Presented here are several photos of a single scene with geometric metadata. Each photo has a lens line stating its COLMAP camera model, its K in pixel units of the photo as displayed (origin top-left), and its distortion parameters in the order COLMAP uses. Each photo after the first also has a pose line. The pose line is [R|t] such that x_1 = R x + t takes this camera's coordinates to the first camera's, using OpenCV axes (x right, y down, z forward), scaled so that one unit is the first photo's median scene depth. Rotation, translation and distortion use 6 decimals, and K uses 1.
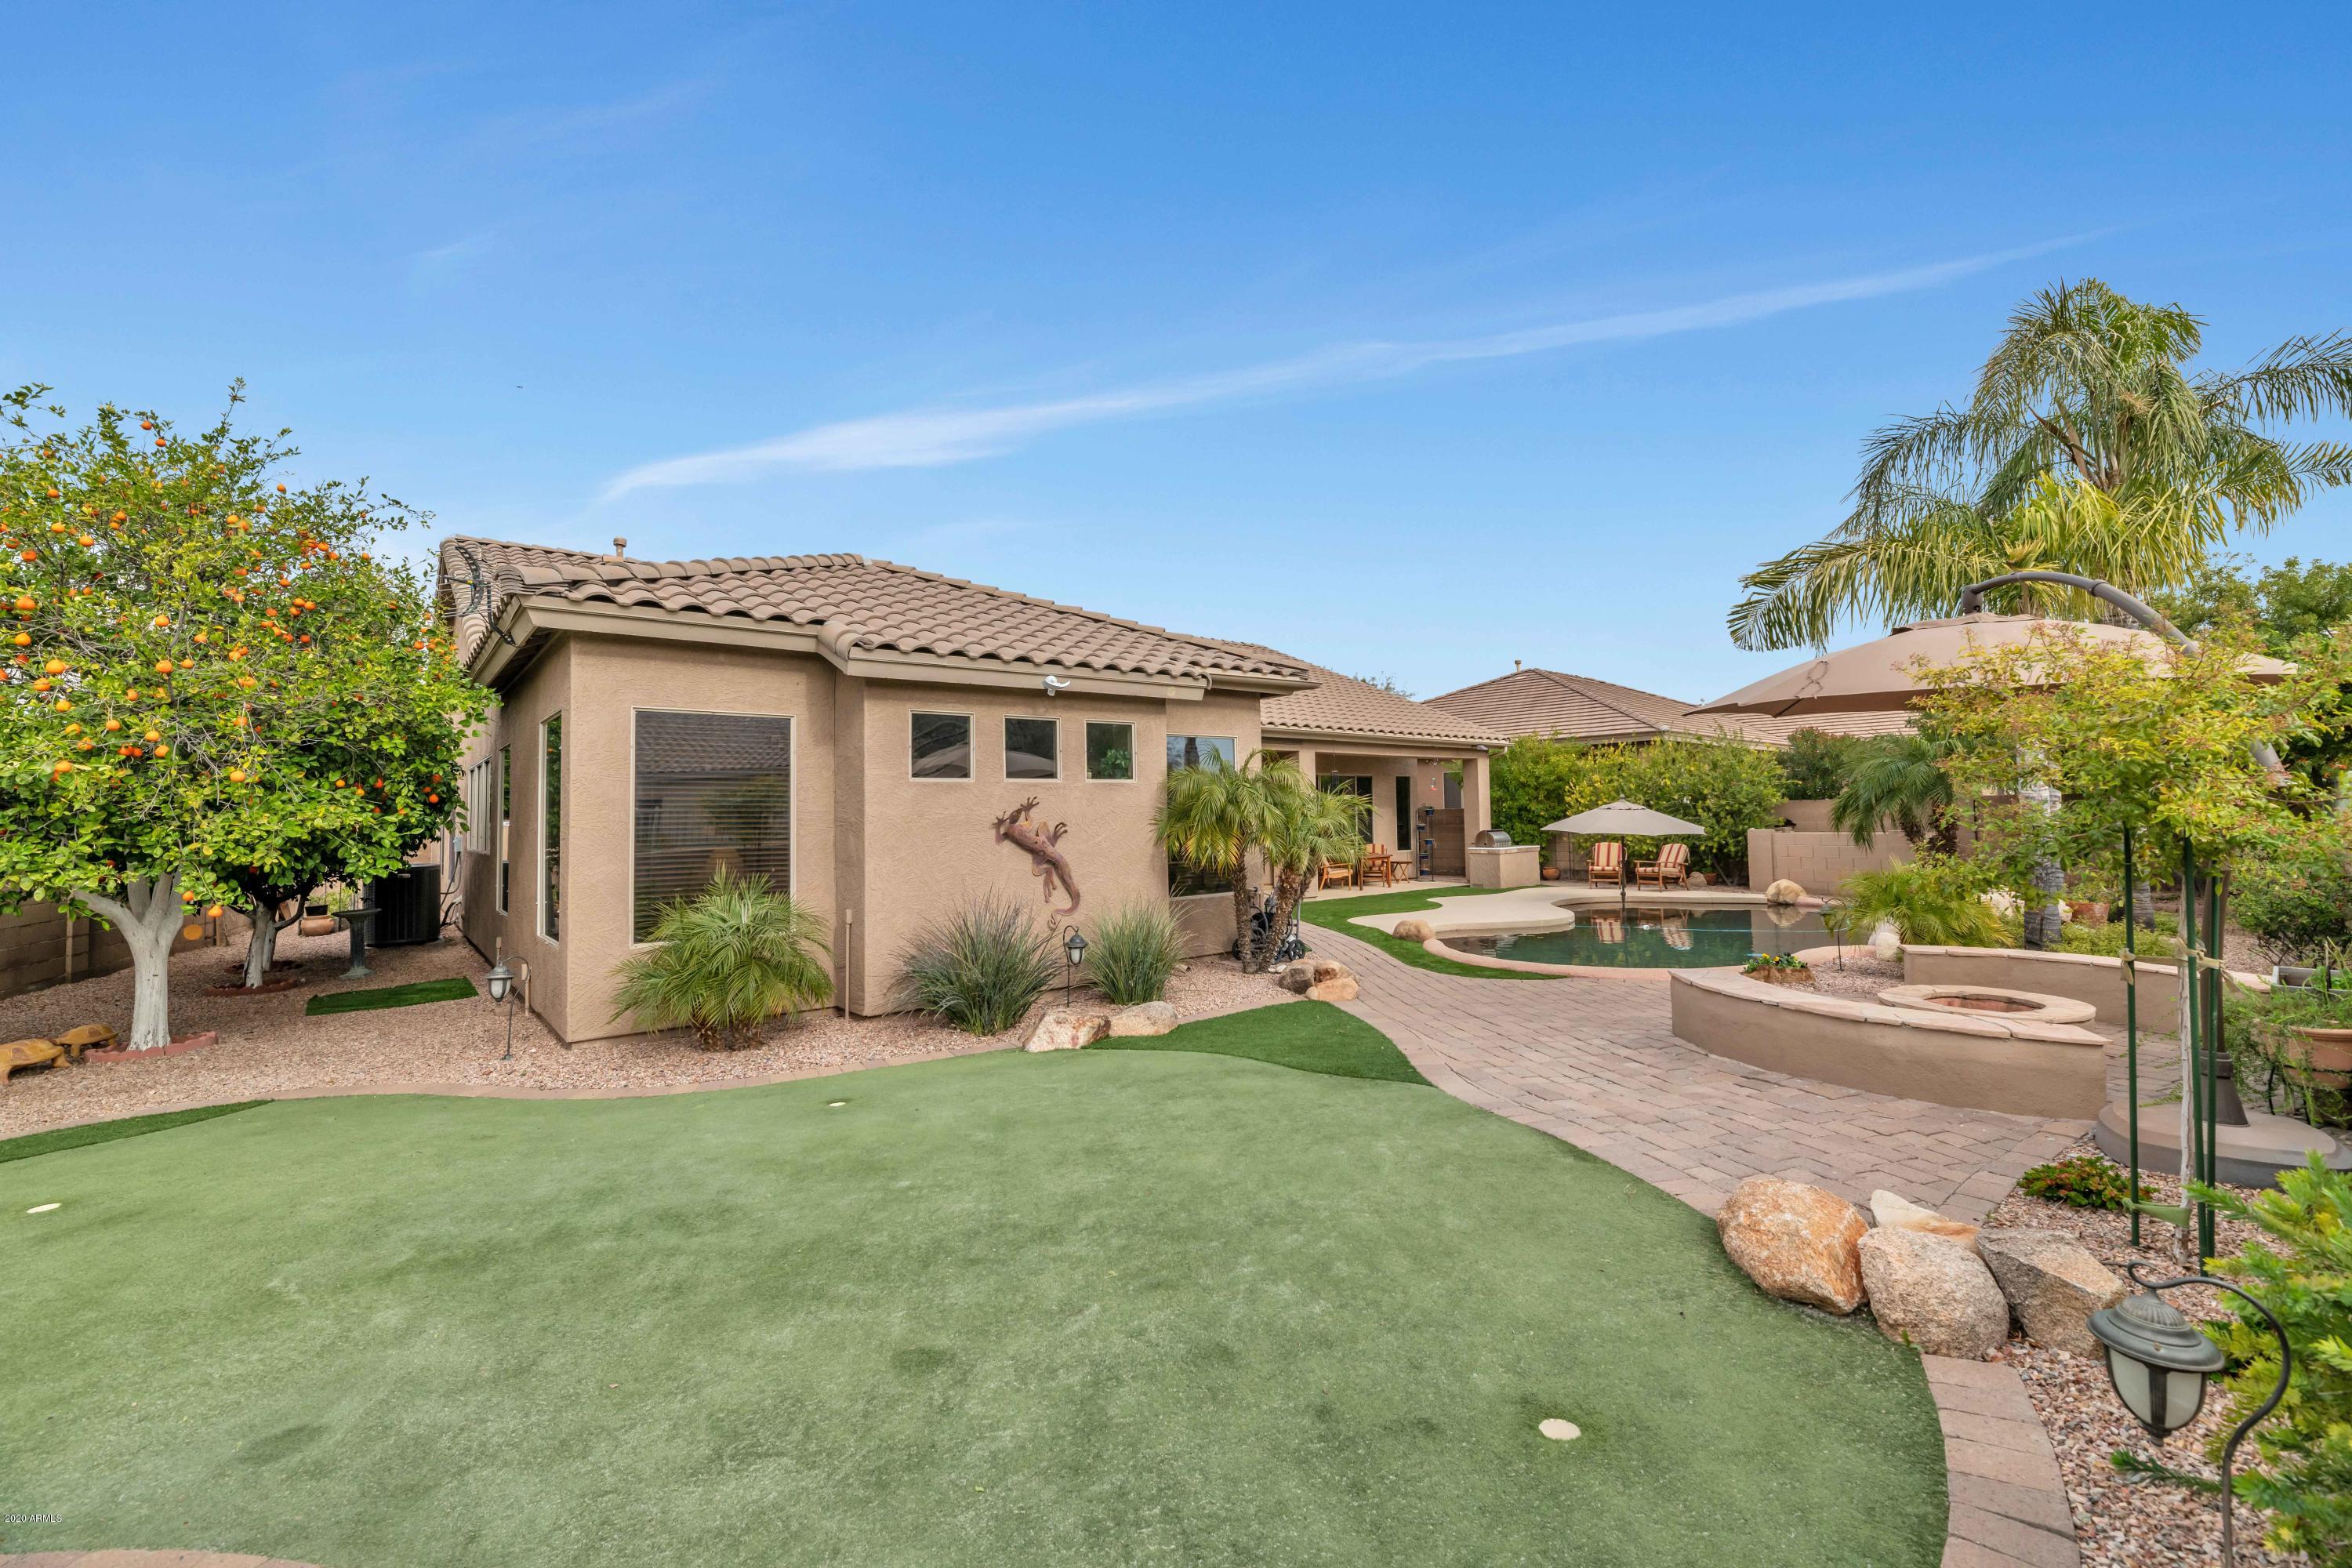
lens RADIAL K [[963.7, 0, 1182.1], [0, 963.7, 789.1], [0, 0, 1]] dist [-0.002125, -0.000113]
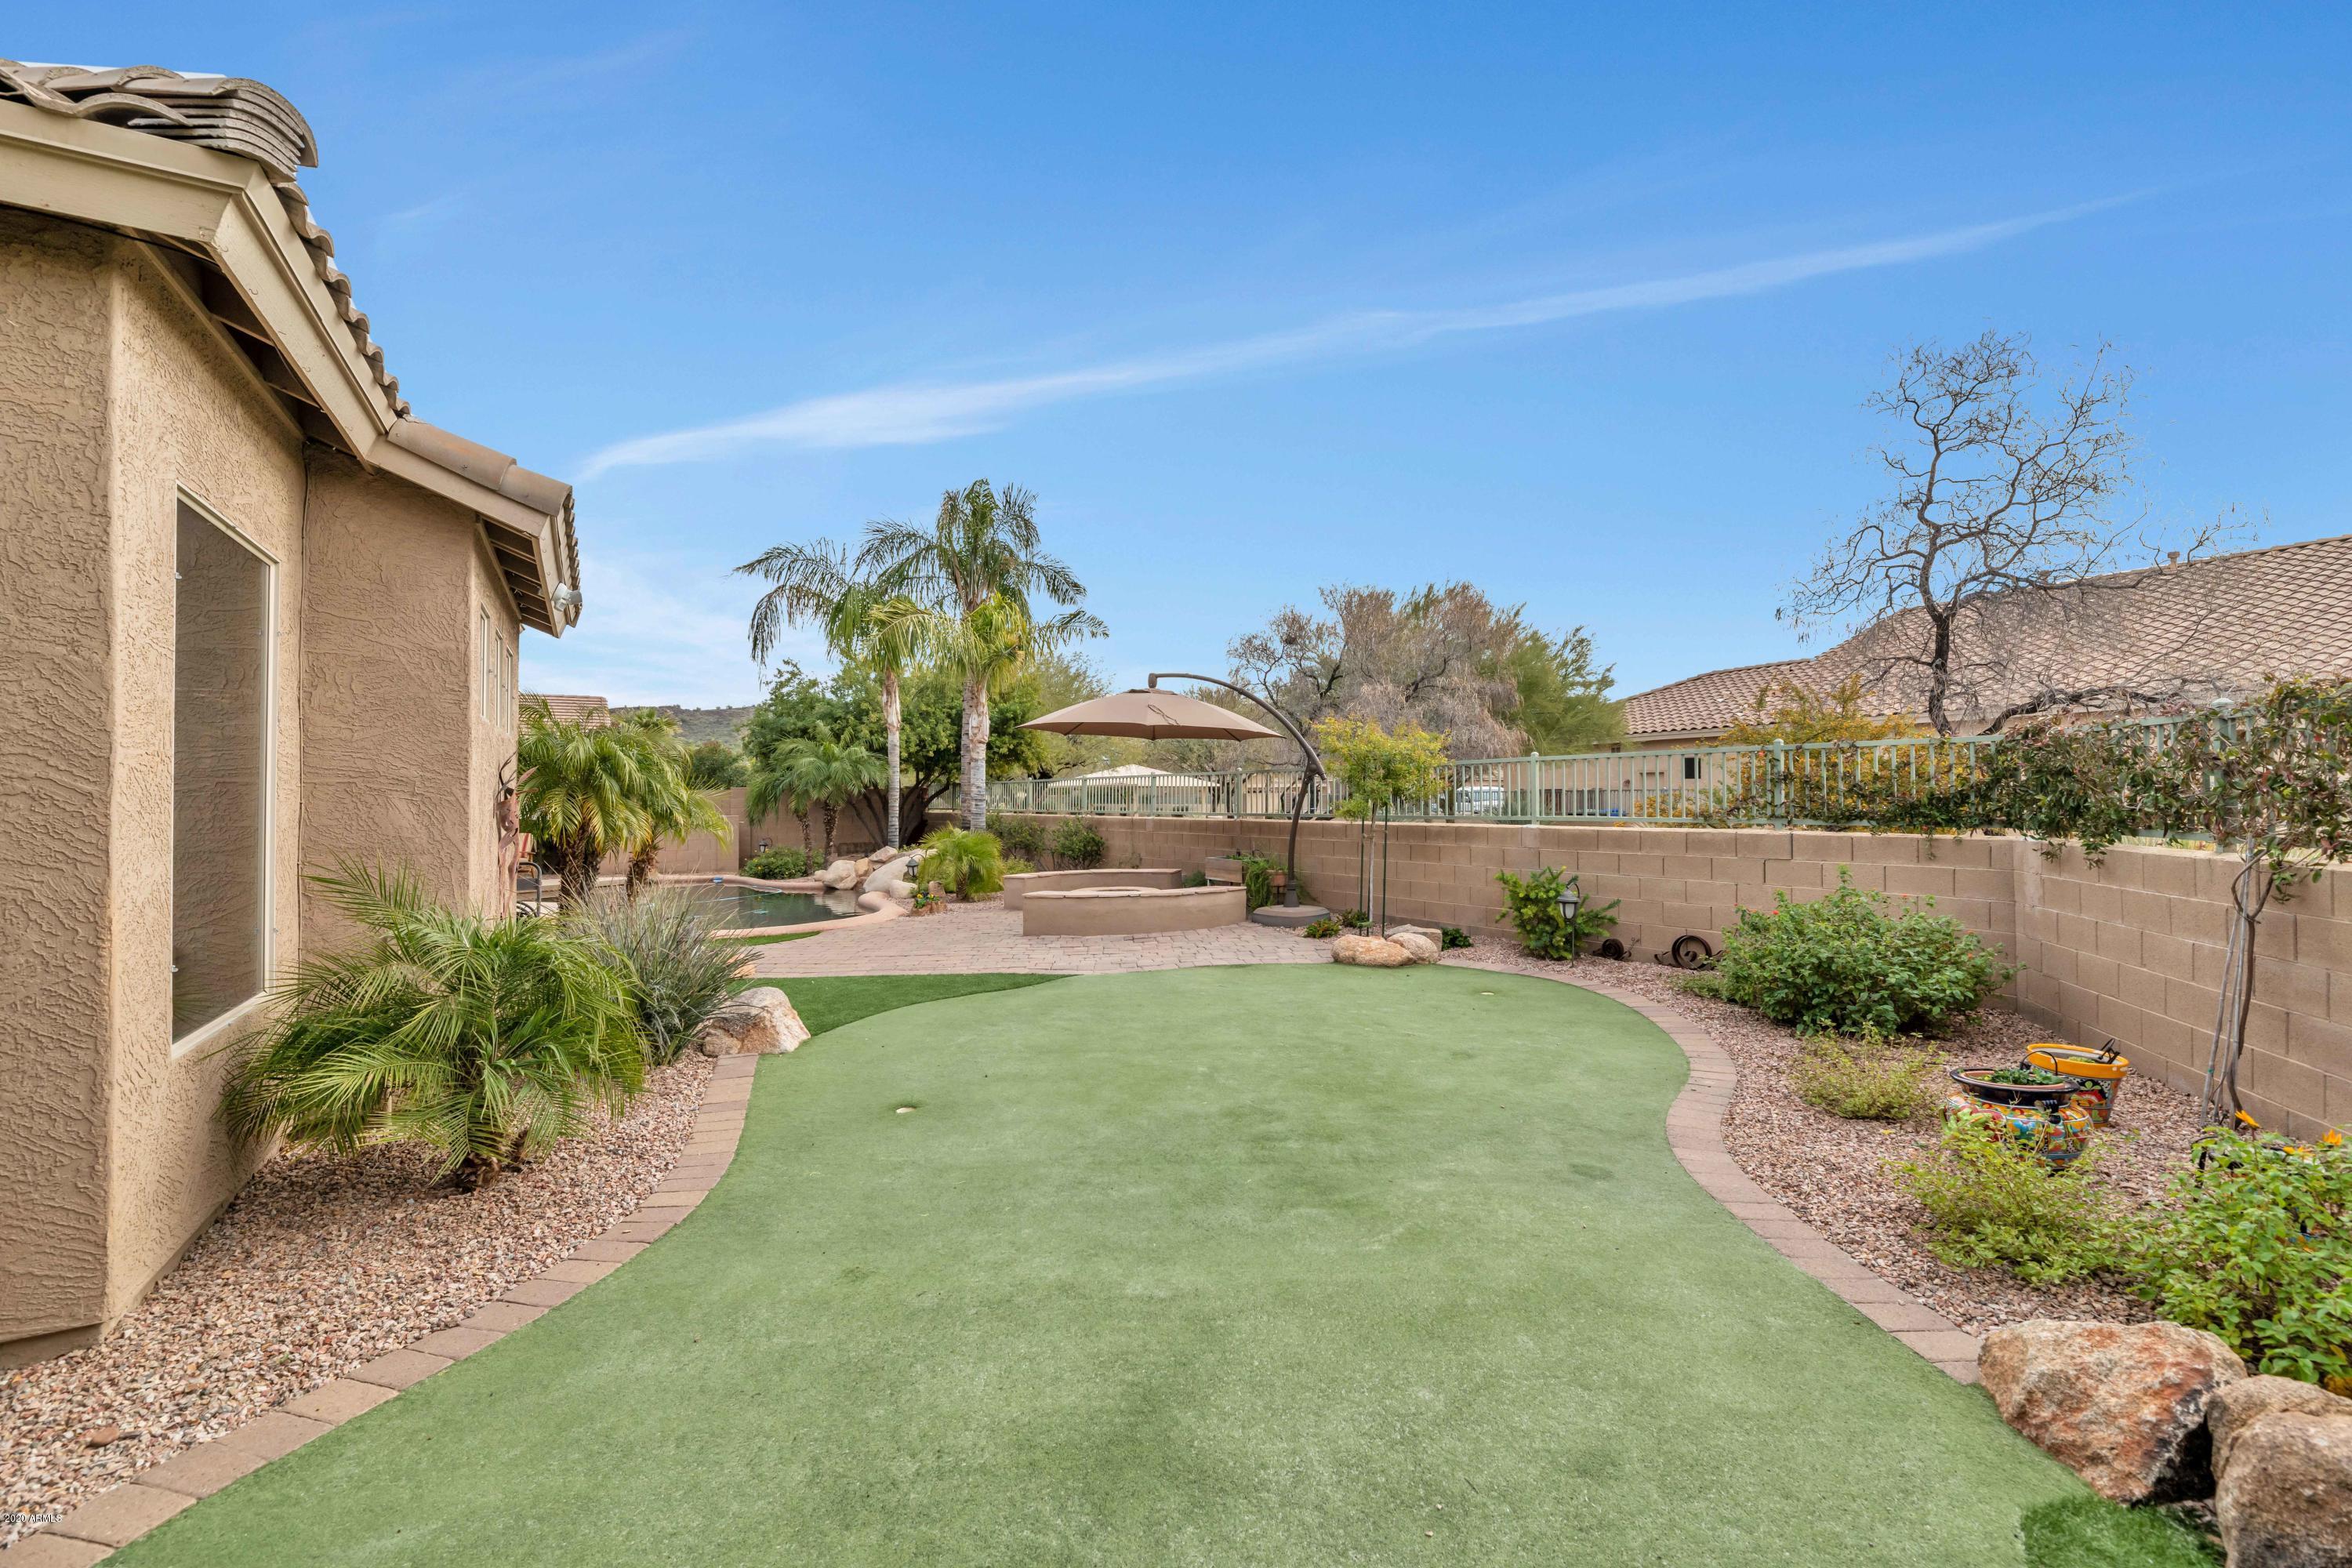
lens RADIAL K [[963.7, 0, 1187.0], [0, 963.7, 794.3], [0, 0, 1]] dist [-0.002125, -0.000113]
pose [[0.187697, 0.010652, 0.982169, -1.573826], [-0.015625, 0.999847, -0.007858, 0.076308], [-0.982103, -0.013871, 0.187835, 0.839616]]
